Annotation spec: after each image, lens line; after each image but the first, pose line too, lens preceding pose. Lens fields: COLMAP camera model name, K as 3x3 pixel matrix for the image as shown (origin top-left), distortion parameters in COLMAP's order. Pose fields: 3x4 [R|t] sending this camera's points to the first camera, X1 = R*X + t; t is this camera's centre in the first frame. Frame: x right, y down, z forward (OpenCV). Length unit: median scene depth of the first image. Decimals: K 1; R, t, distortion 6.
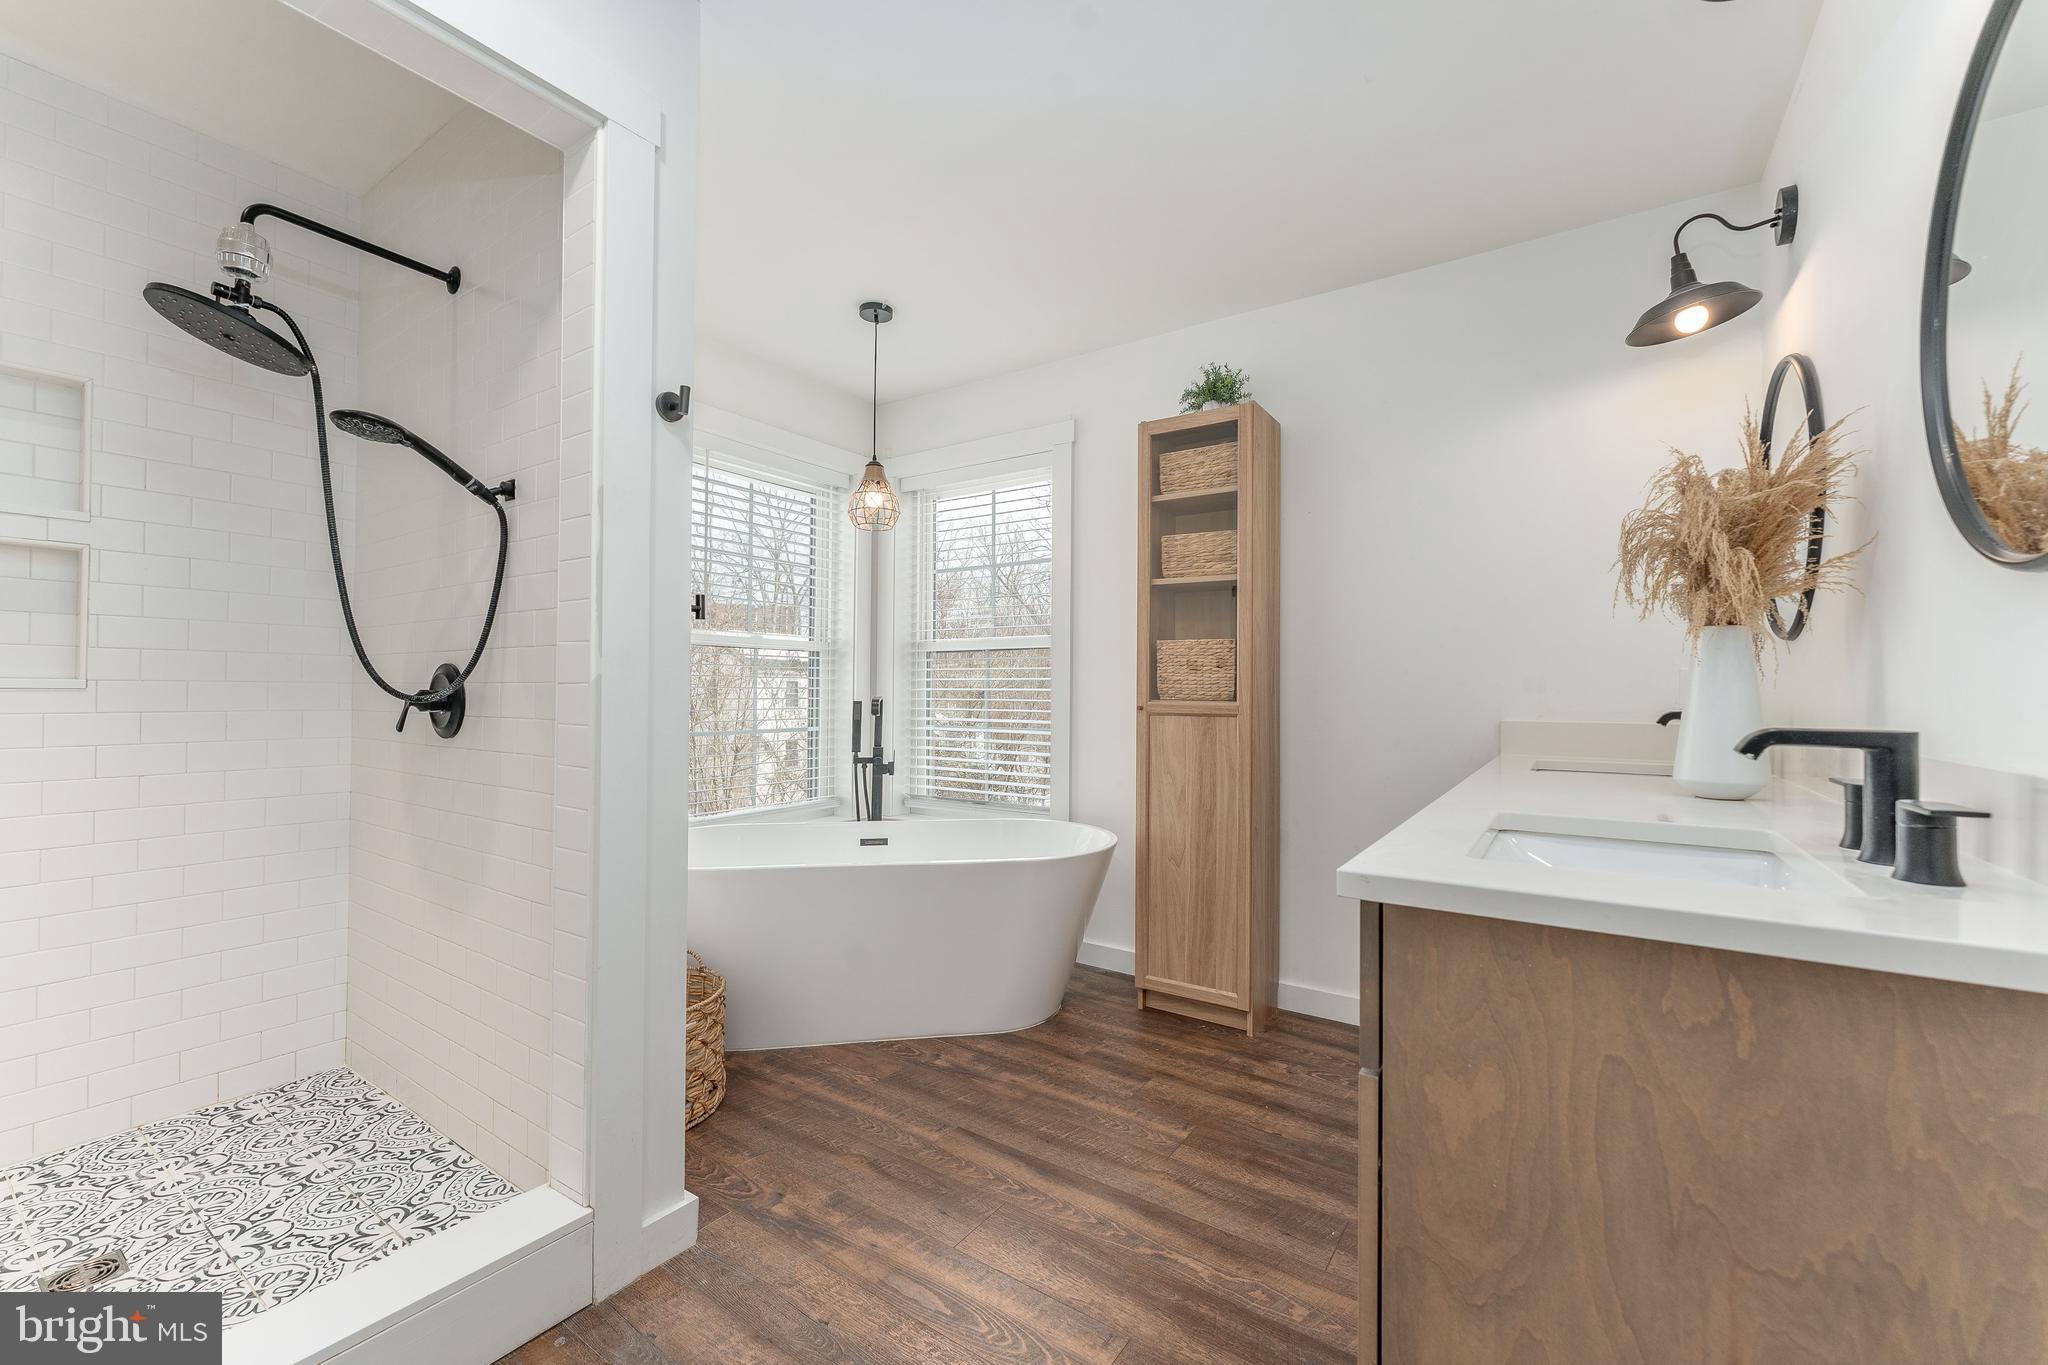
lens RADIAL K [[818.6, 0, 1025.9], [0, 818.6, 690.2], [0, 0, 1]] dist [-0.000469, 0.000212]
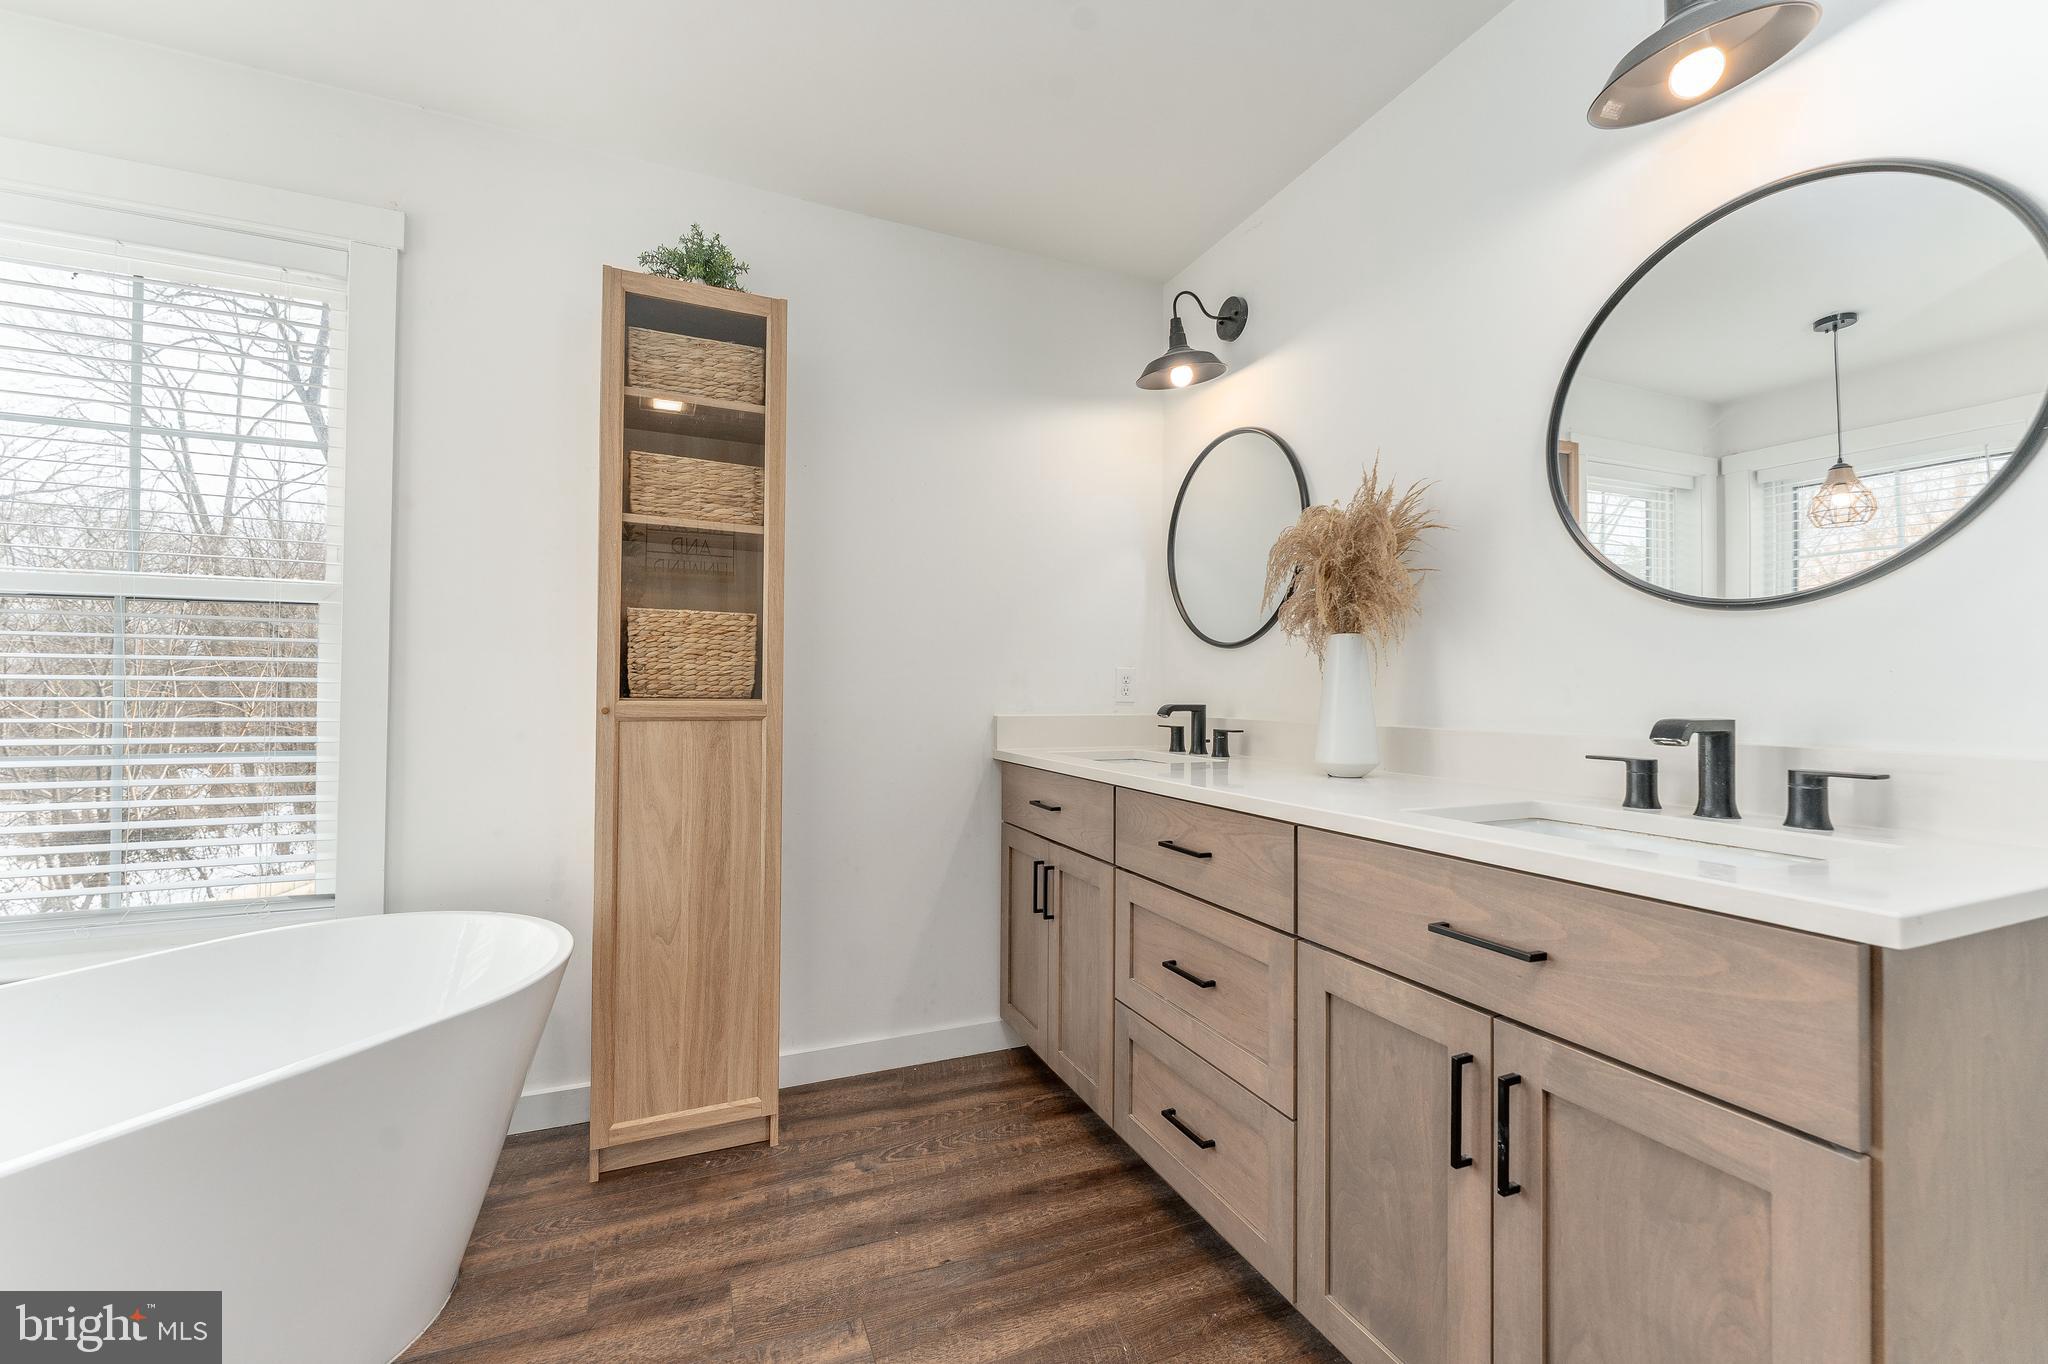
lens RADIAL K [[818.6, 0, 1032.6], [0, 818.6, 684.8], [0, 0, 1]] dist [-0.000469, 0.000212]
pose [[0.545778, 0.005955, 0.837908, -0.219855], [-0.006179, 0.999976, -0.003082, 0.001540], [-0.837907, -0.003496, 0.545802, 0.381672]]
